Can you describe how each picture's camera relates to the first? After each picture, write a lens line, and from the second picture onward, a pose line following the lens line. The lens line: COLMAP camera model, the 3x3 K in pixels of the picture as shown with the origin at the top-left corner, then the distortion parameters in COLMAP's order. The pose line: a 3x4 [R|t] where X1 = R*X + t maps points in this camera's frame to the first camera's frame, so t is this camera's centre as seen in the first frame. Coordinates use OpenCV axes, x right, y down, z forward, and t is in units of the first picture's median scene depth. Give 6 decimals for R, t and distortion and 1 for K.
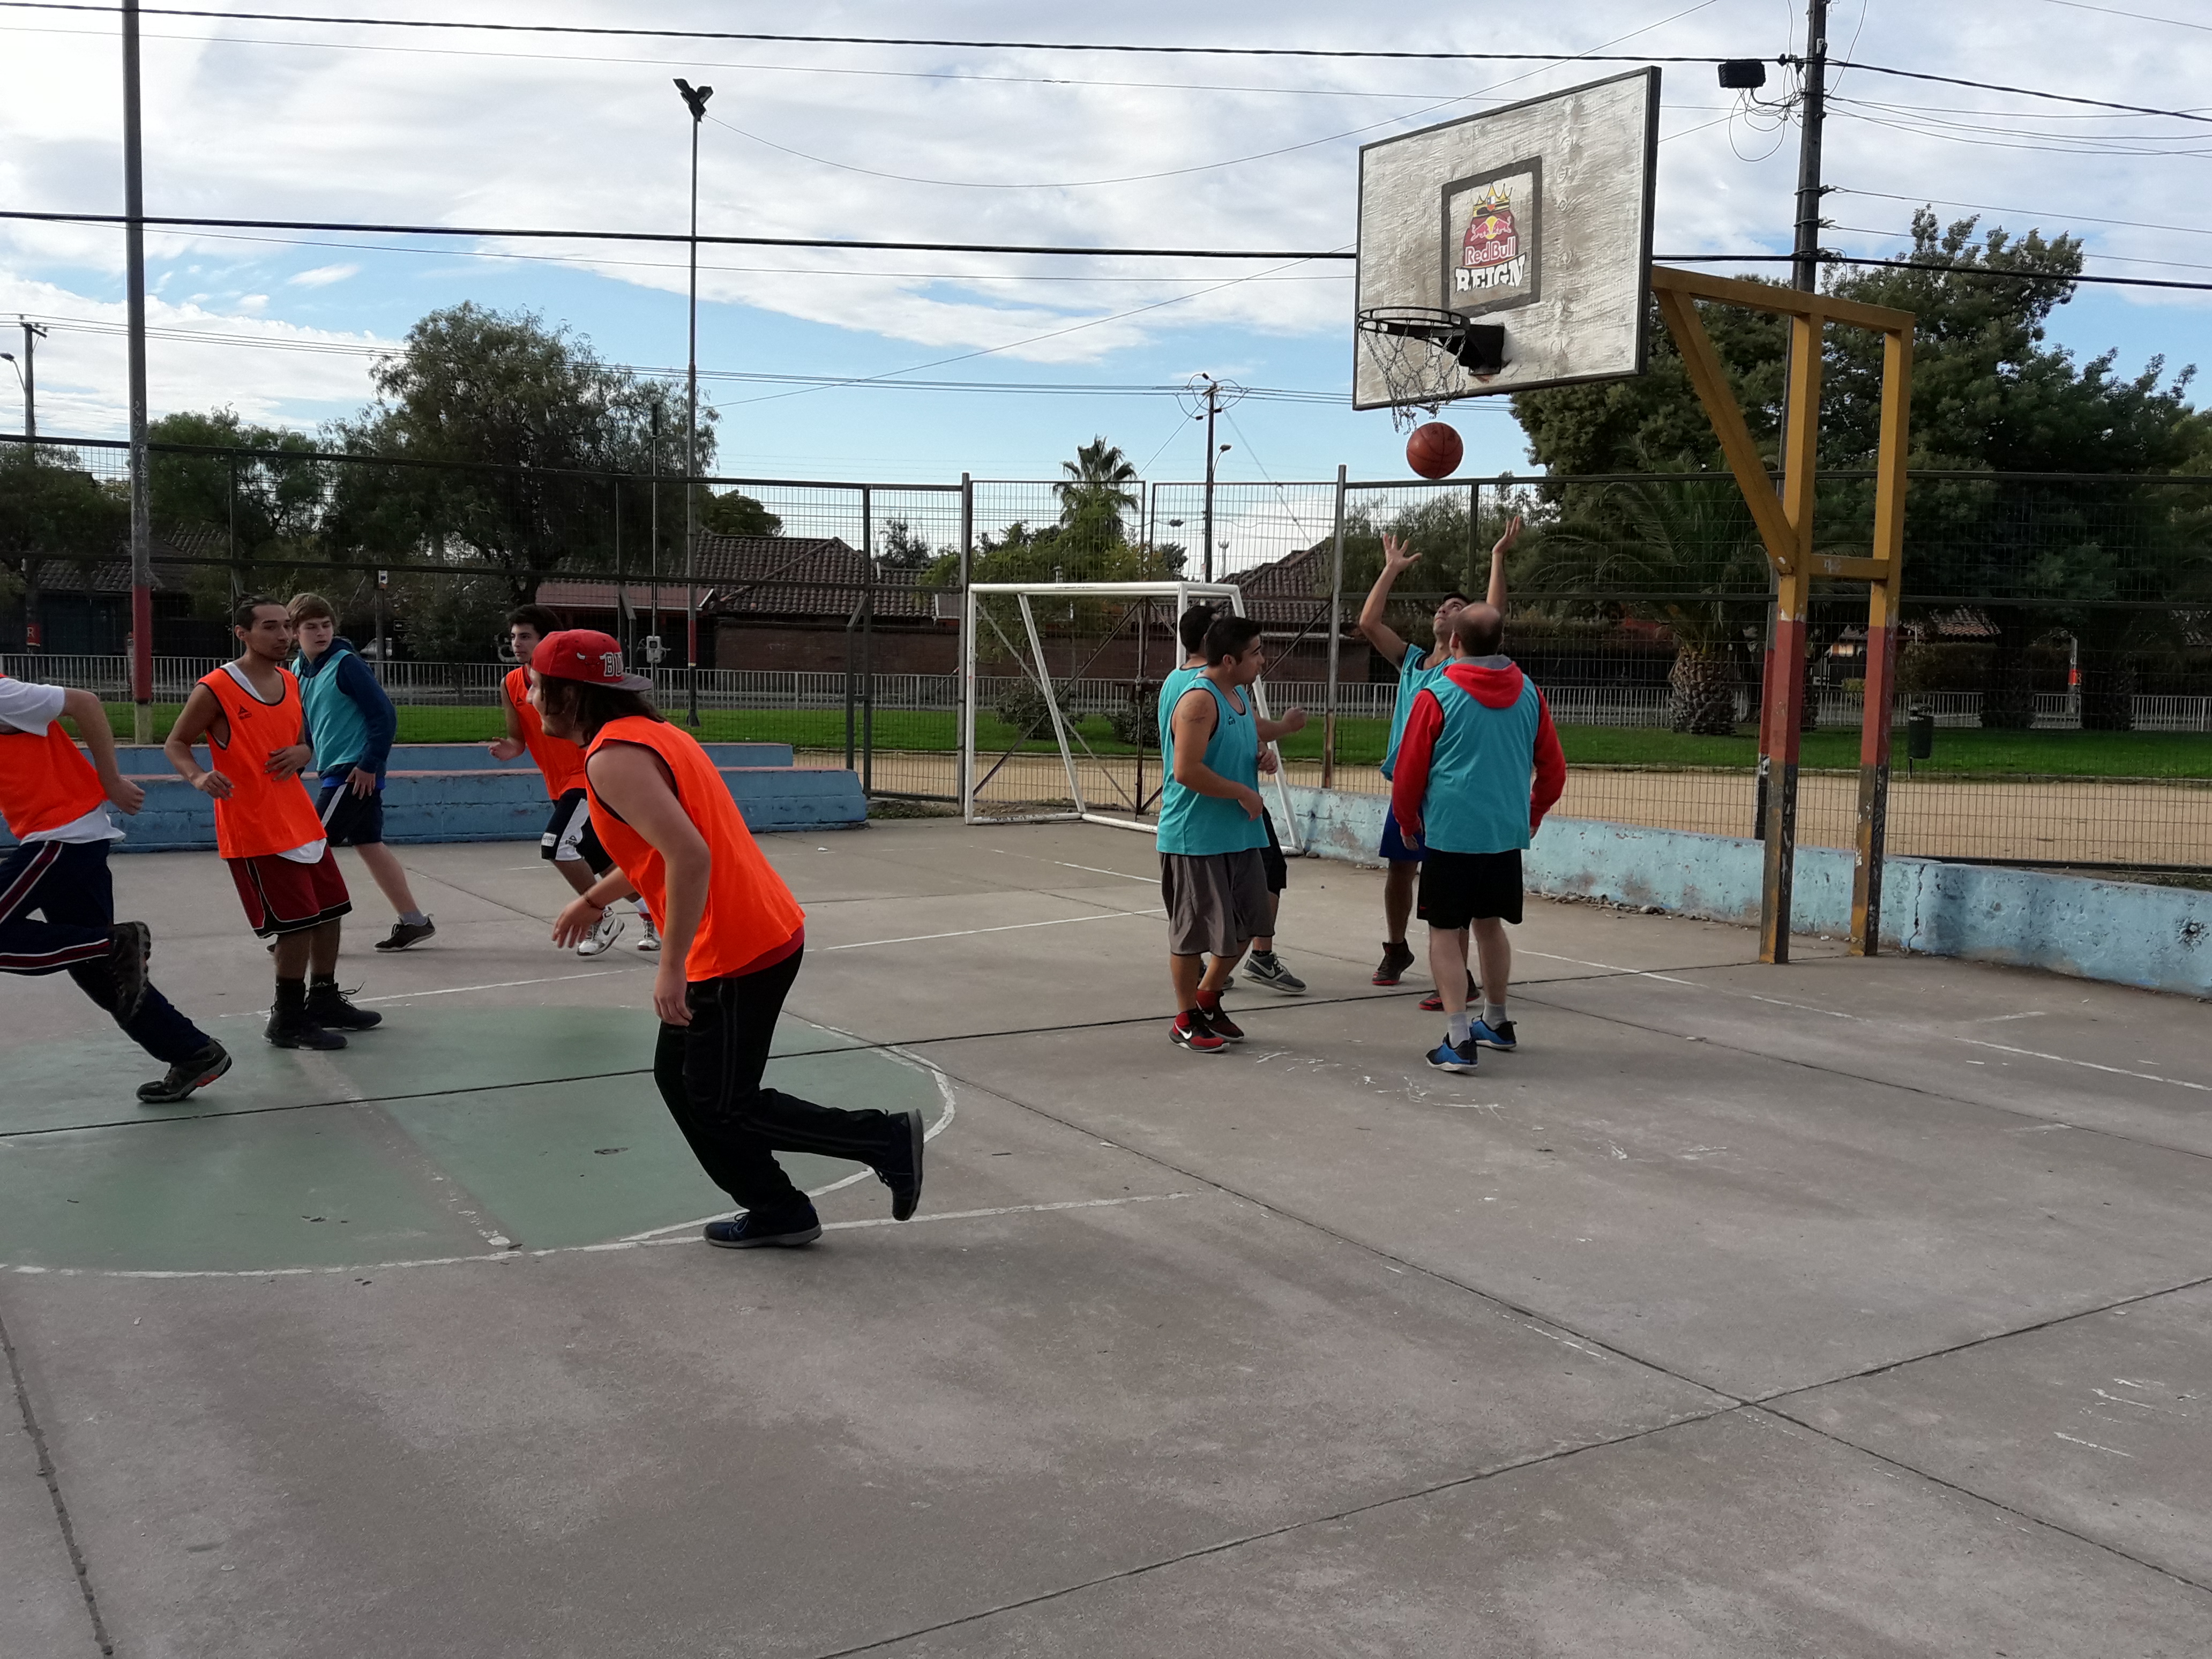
lens RADIAL K [[2053.6, 0, 1106.0], [0, 2053.6, 829.5], [0, 0, 1]] dist [0.152687, -0.426936]
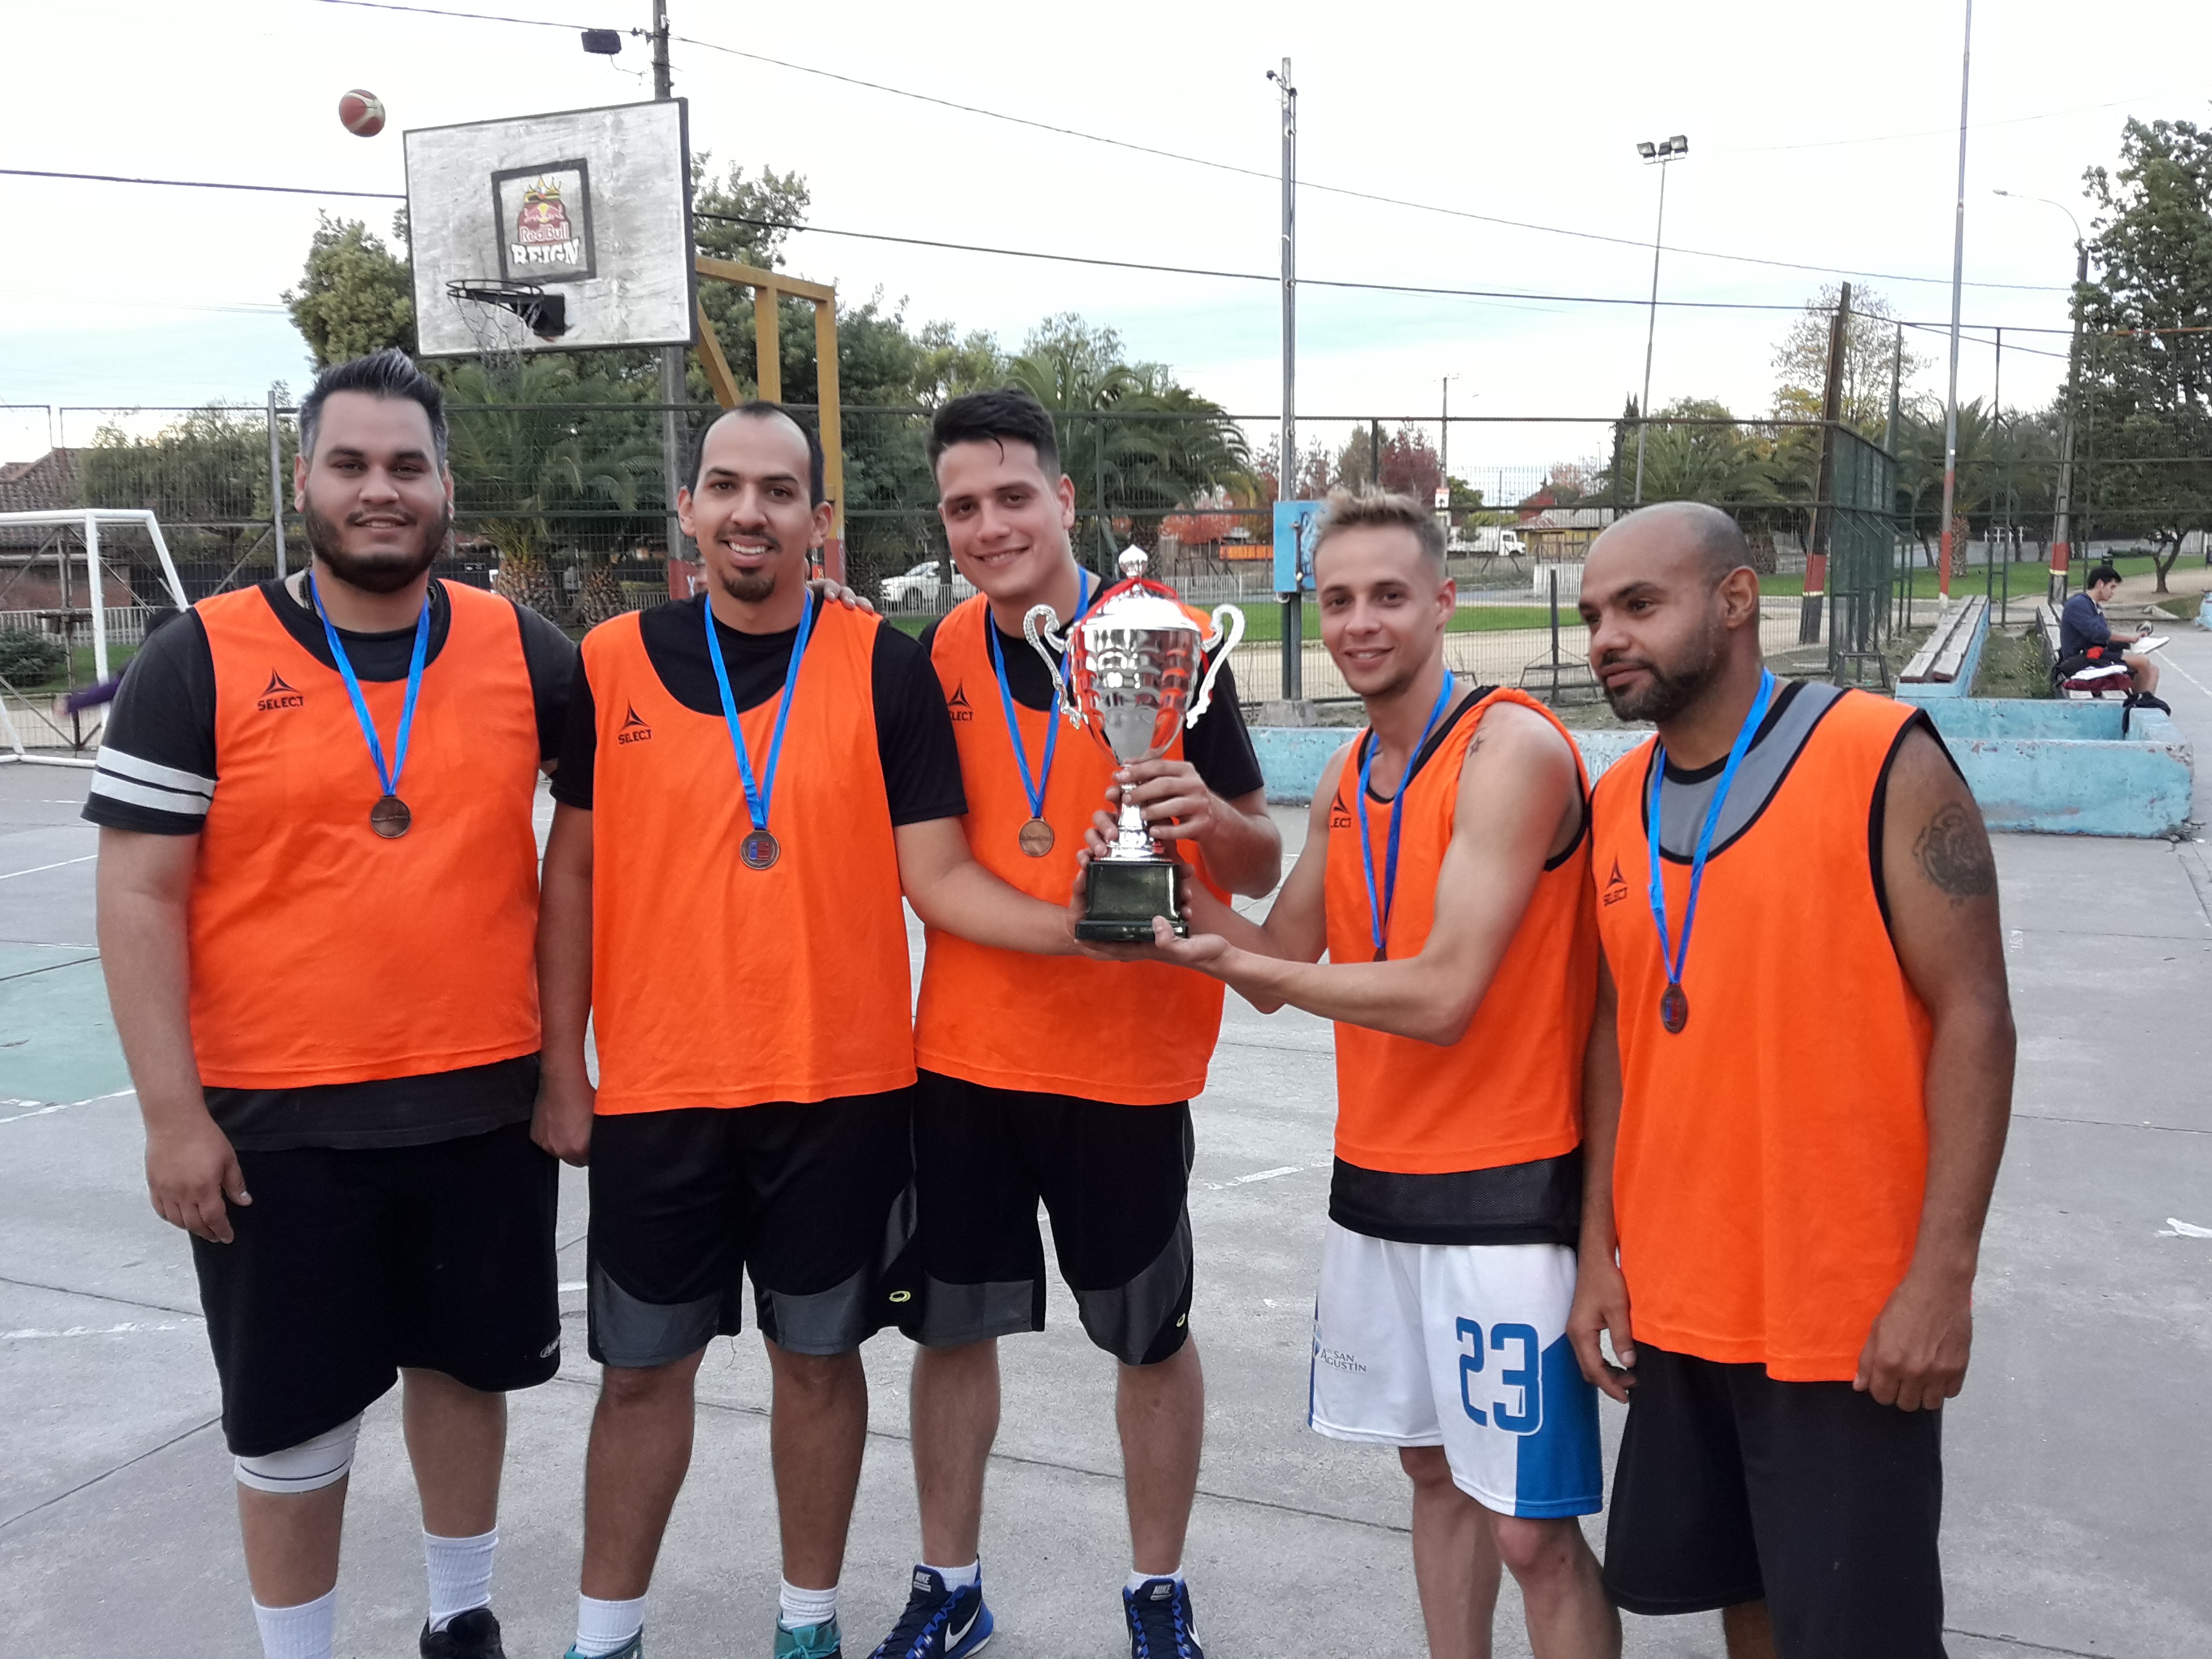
lens RADIAL K [[2053.6, 0, 1106.0], [0, 2053.6, 829.5], [0, 0, 1]] dist [0.152687, -0.426936]
pose [[0.831137, -0.113129, 0.544438, -0.126161], [0.088831, 0.993525, 0.070835, 0.003424], [-0.548926, -0.010511, 0.835805, -0.095933]]
